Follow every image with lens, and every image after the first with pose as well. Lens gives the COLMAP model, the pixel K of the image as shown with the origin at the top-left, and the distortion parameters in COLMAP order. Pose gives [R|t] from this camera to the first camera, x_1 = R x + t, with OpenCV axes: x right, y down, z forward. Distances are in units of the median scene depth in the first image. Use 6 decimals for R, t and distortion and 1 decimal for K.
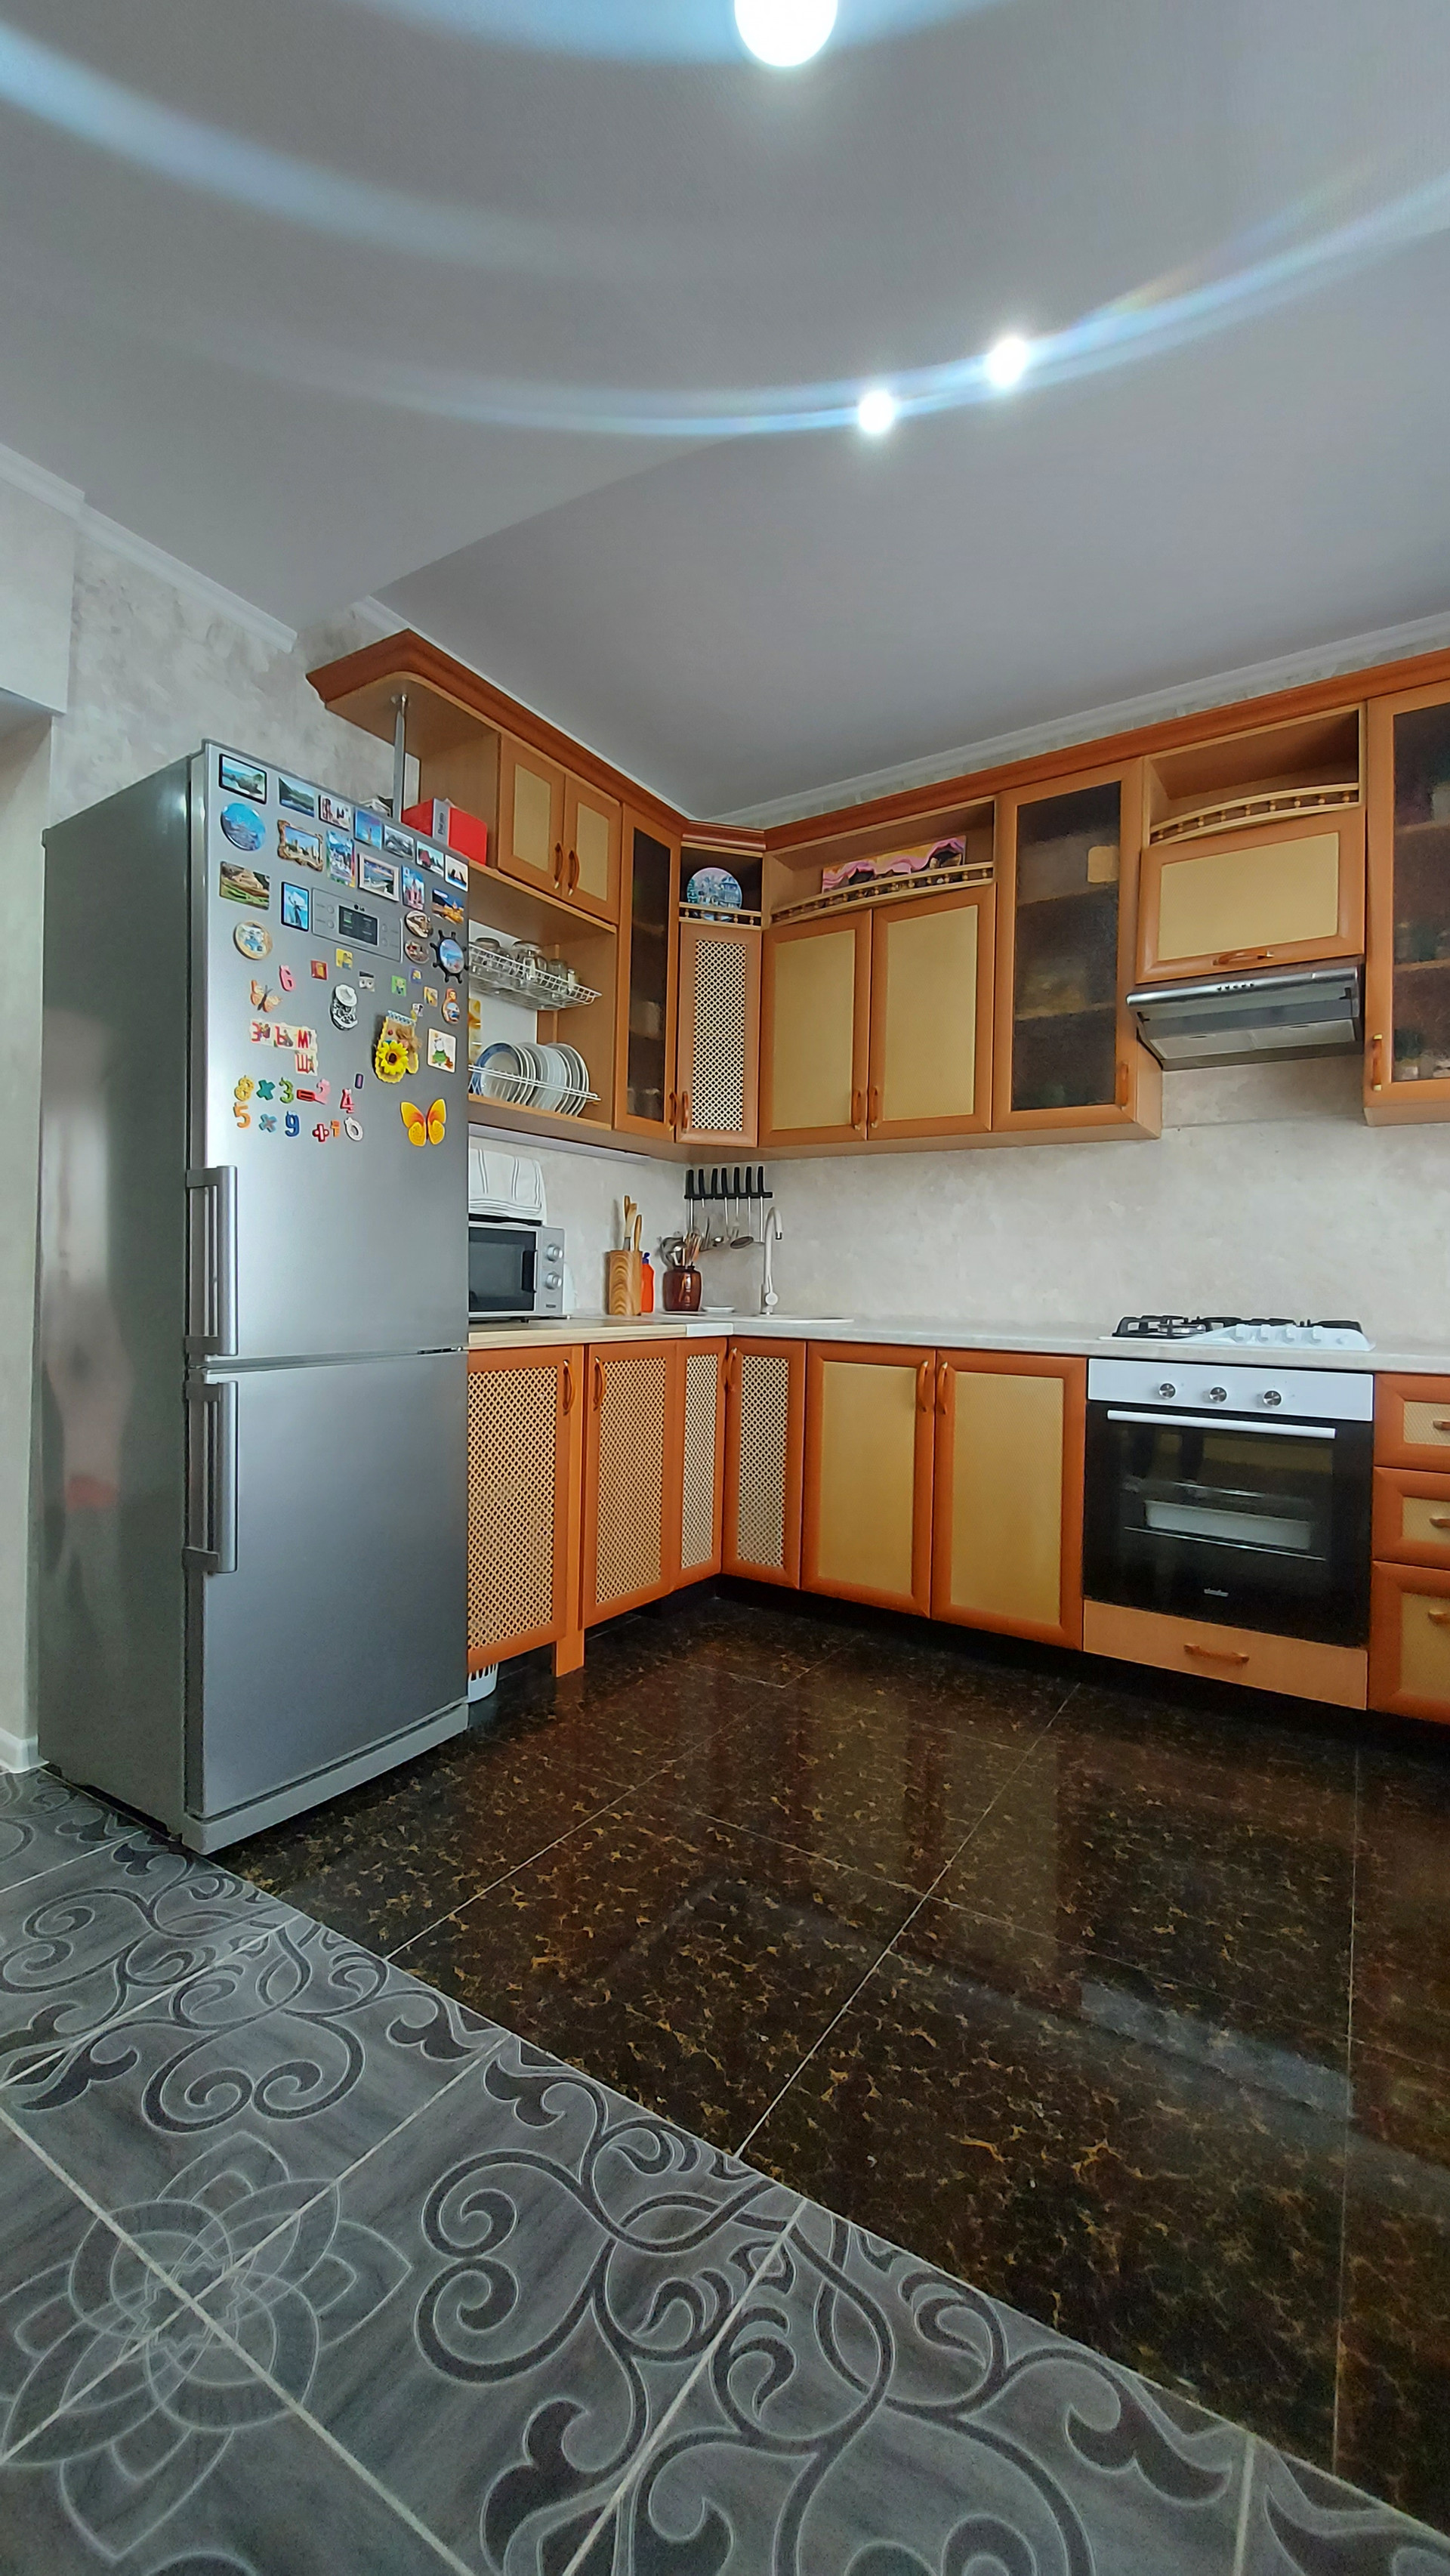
lens RADIAL K [[998.3, 0, 724.4], [0, 998.3, 1290.0], [0, 0, 1]] dist [-0.000370, -0.000011]
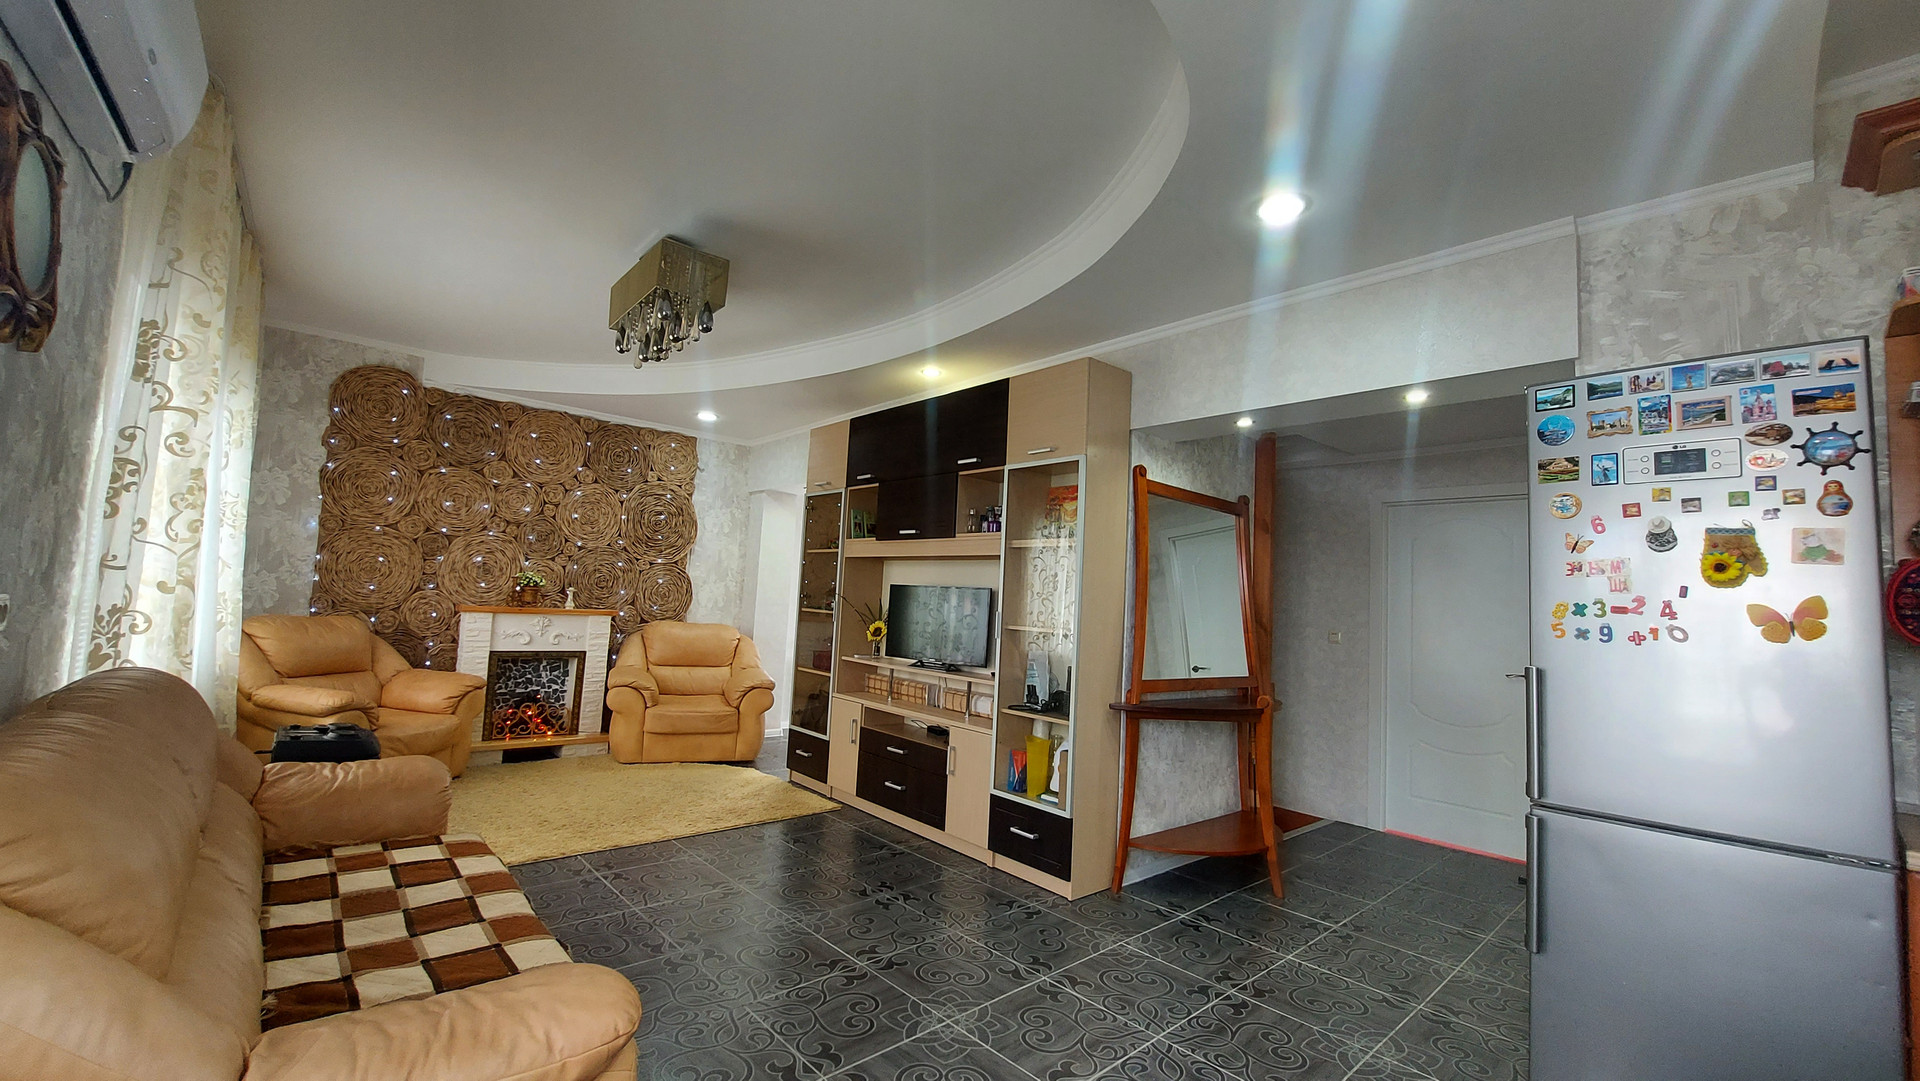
lens RADIAL K [[744.2, 0, 958.1], [0, 744.2, 544.2], [0, 0, 1]] dist [-0.000370, -0.000011]
pose [[-0.262946, -0.101499, -0.959457, 0.749863], [-0.056462, 0.994365, -0.089718, -0.148418], [0.963157, 0.030582, -0.267196, 0.443121]]
